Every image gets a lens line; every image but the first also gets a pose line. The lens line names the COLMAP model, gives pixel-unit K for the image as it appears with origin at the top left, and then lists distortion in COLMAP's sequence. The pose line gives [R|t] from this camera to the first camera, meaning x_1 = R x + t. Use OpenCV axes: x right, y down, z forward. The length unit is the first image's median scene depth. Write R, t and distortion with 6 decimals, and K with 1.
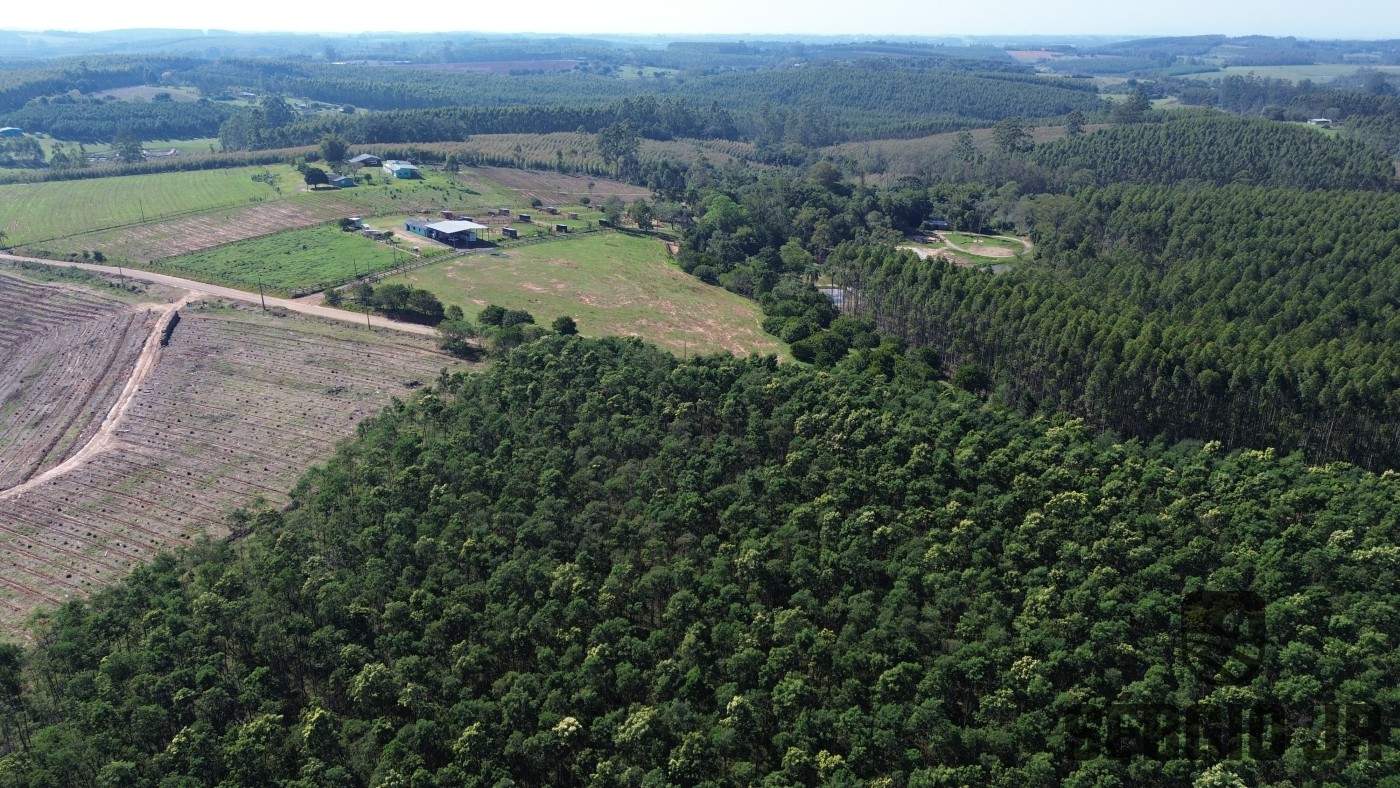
lens RADIAL K [[973.2, 0, 705.7], [0, 973.2, 390.4], [0, 0, 1]] dist [0.084287, -0.096731]
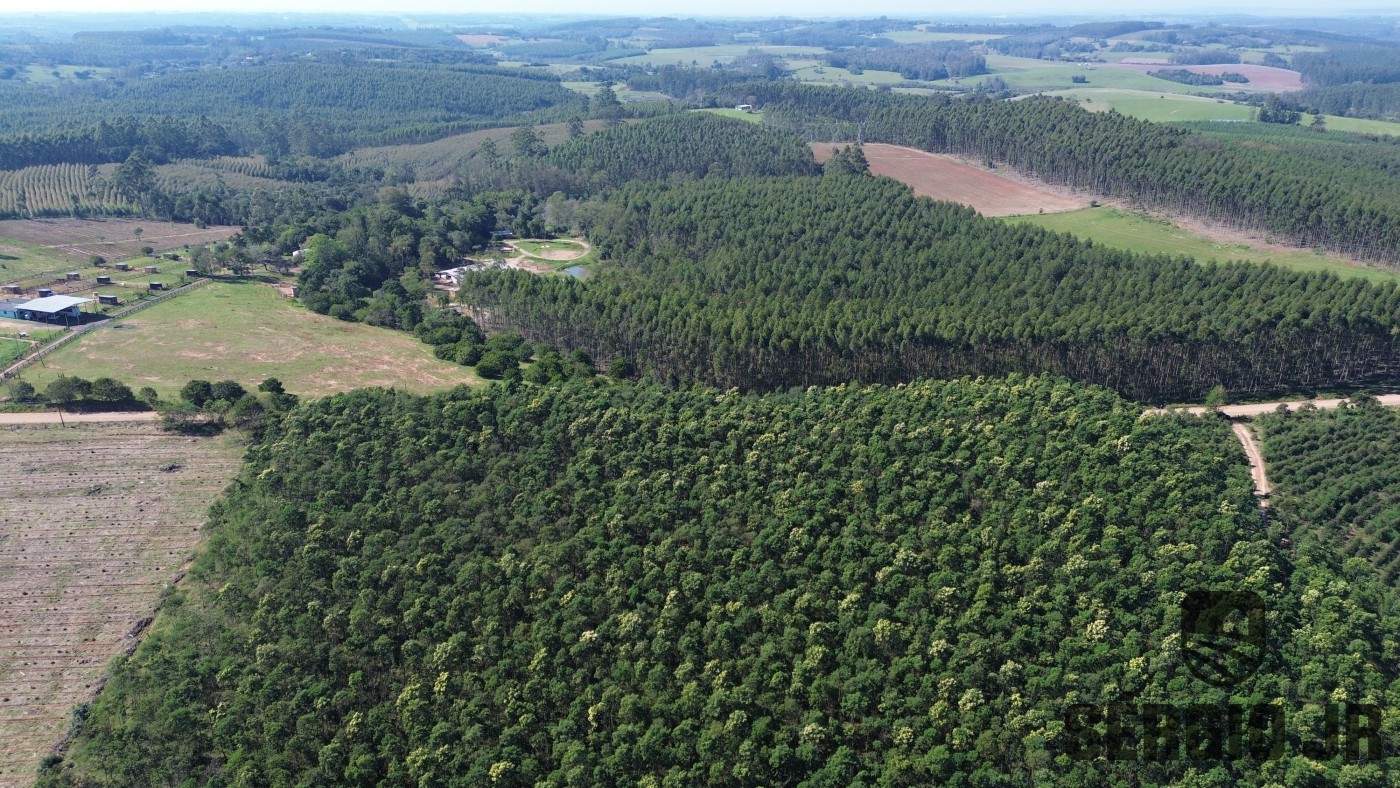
lens RADIAL K [[973.2, 0, 705.7], [0, 973.2, 390.4], [0, 0, 1]] dist [0.084287, -0.096731]
pose [[0.864690, -0.187035, 0.466185, -0.183990], [0.177380, 0.981995, 0.064972, -0.036919], [-0.469943, 0.026511, 0.882298, -0.152399]]
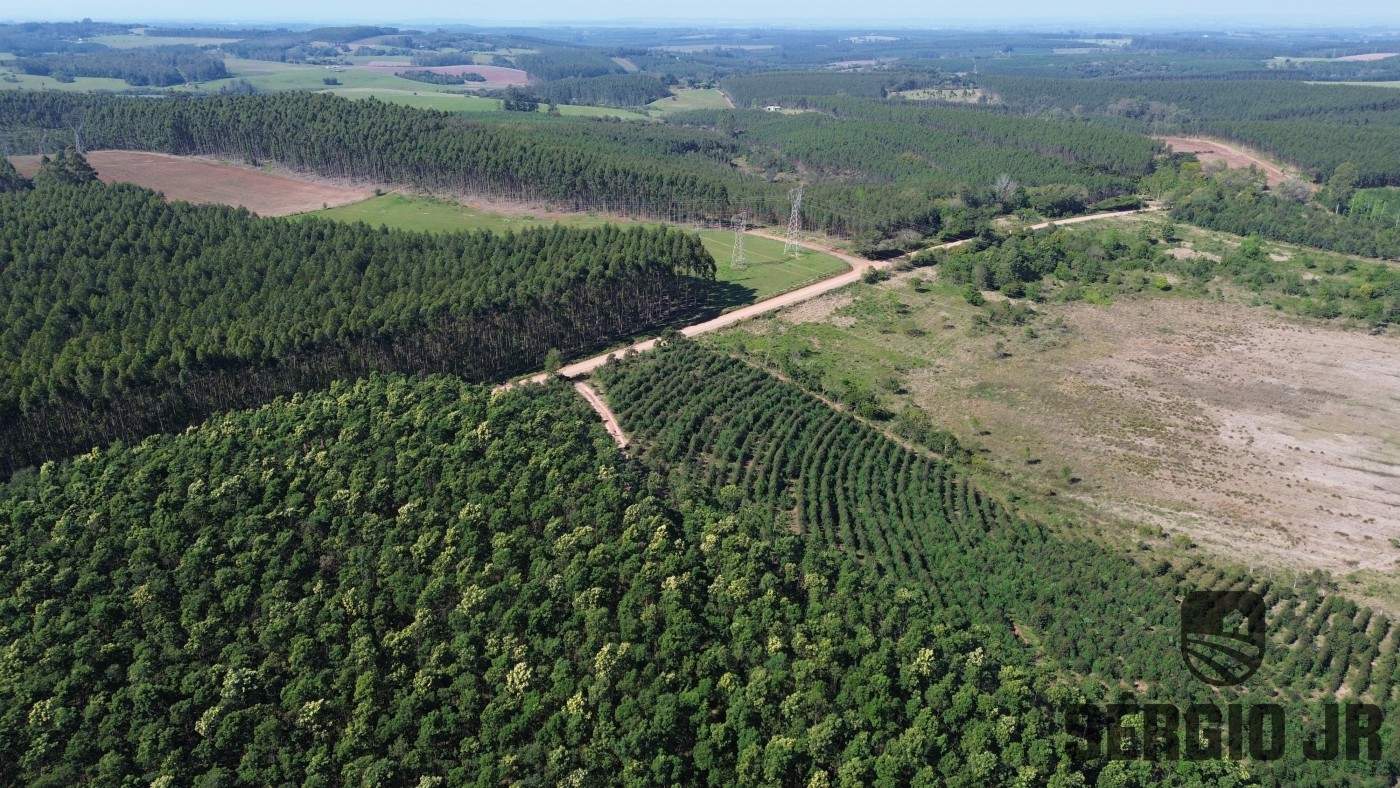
lens RADIAL K [[973.2, 0, 705.7], [0, 973.2, 390.4], [0, 0, 1]] dist [0.084287, -0.096731]
pose [[0.342615, -0.335593, 0.877492, -0.082231], [0.319468, 0.919980, 0.227107, -0.018333], [-0.883490, 0.202520, 0.422410, -0.055937]]
